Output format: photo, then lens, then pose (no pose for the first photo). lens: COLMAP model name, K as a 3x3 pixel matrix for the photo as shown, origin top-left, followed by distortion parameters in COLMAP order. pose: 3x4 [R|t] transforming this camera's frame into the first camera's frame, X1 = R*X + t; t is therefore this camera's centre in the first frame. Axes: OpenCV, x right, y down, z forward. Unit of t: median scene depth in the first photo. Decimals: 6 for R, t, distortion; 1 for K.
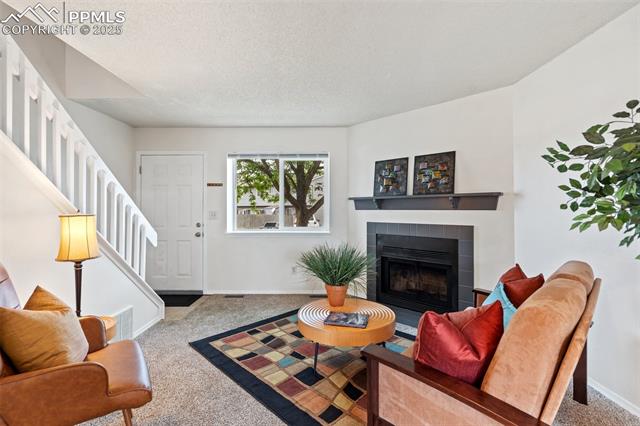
lens RADIAL K [[298.4, 0, 320.7], [0, 298.4, 205.7], [0, 0, 1]] dist [0.000569, 0.000195]
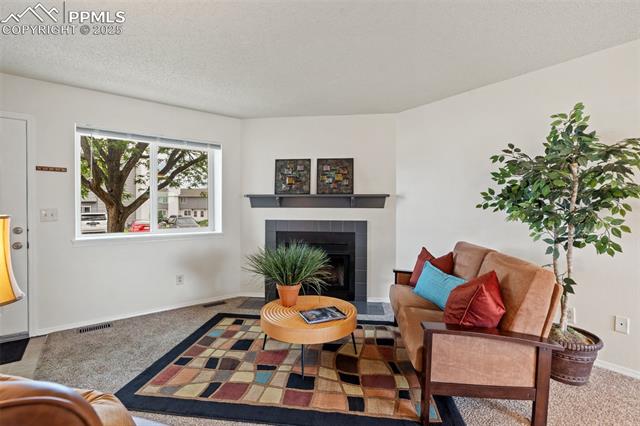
lens RADIAL K [[295.0, 0, 319.5], [0, 295.0, 209.5], [0, 0, 1]] dist [-0.001005, 0.000147]
pose [[0.791110, -0.001185, 0.611673, -0.347269], [-0.011463, 0.999794, 0.016763, 0.002052], [-0.611567, -0.020273, 0.790933, 0.138710]]
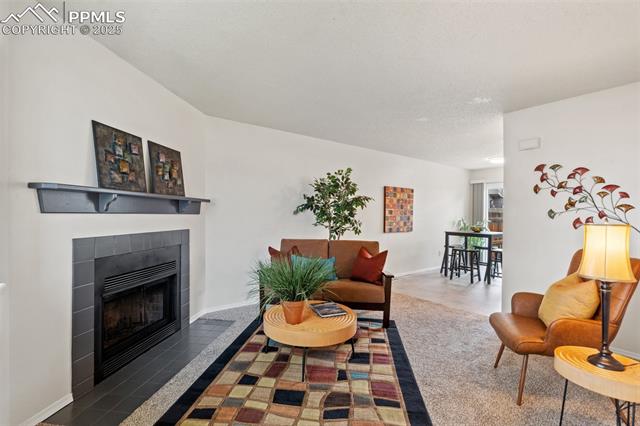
lens RADIAL K [[293.4, 0, 316.9], [0, 293.4, 213.1], [0, 0, 1]] dist [-0.001627, 0.000179]
pose [[-0.604733, -0.004031, 0.796418, -0.519317], [-0.022343, 0.999679, -0.011905, 0.011981], [-0.796115, -0.024993, -0.604630, 1.126133]]
